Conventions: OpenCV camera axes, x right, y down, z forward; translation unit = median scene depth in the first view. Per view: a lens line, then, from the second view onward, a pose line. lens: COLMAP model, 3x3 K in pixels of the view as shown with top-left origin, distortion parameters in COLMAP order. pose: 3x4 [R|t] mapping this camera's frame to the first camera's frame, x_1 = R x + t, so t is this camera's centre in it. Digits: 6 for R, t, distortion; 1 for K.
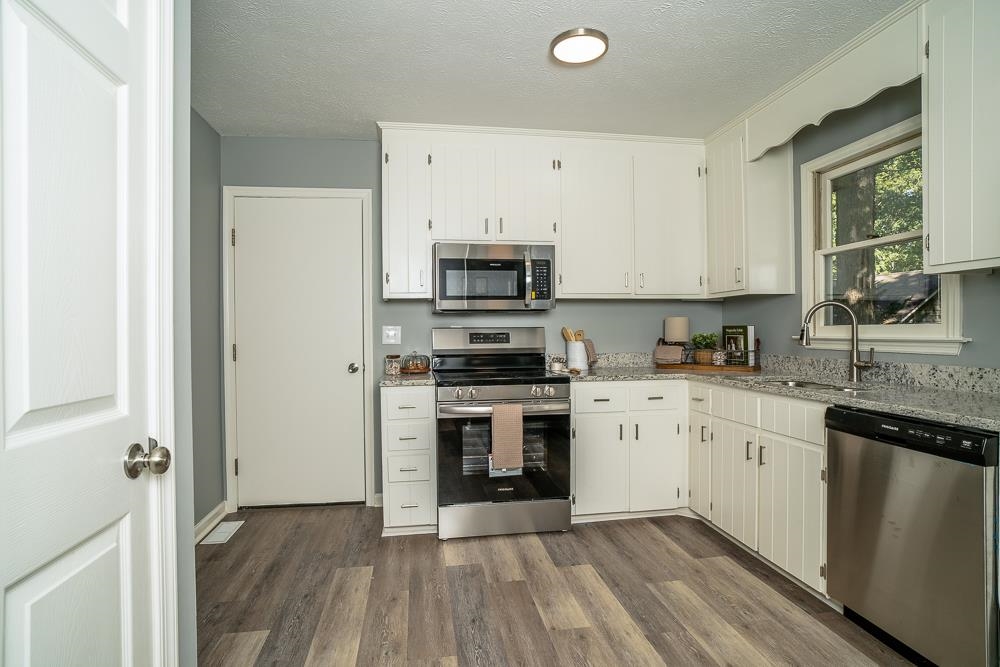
lens RADIAL K [[523.0, 0, 497.9], [0, 523.0, 324.9], [0, 0, 1]] dist [-0.000956, -0.000061]
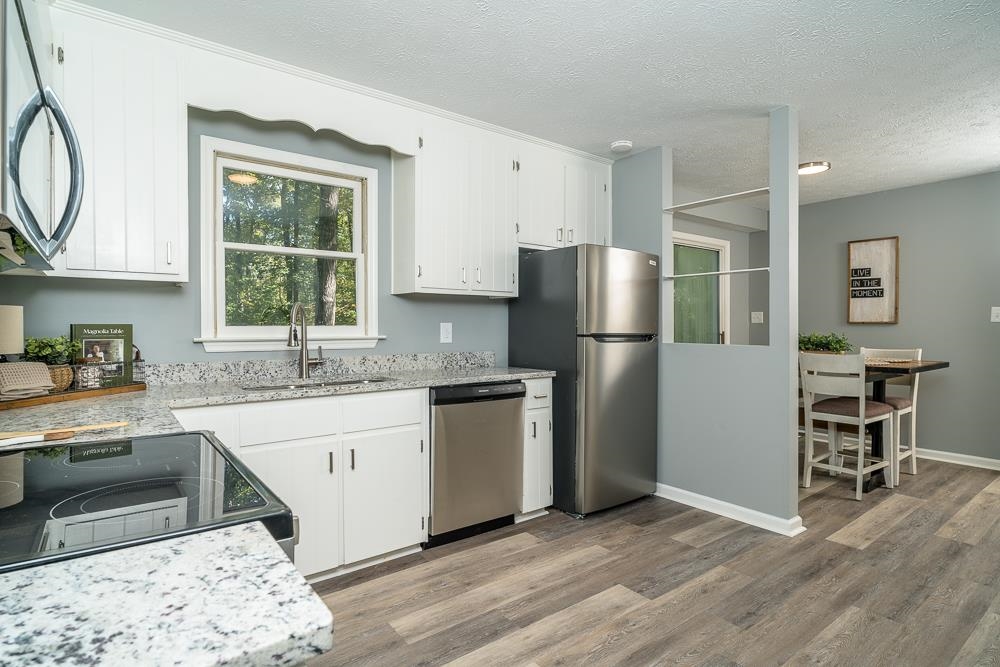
lens RADIAL K [[523.0, 0, 497.9], [0, 523.0, 324.9], [0, 0, 1]] dist [-0.000956, -0.000061]
pose [[-0.471542, 0.013235, 0.881744, -0.506460], [-0.003335, 0.999853, -0.016792, 0.016758], [-0.881837, -0.010858, -0.471429, 1.282297]]
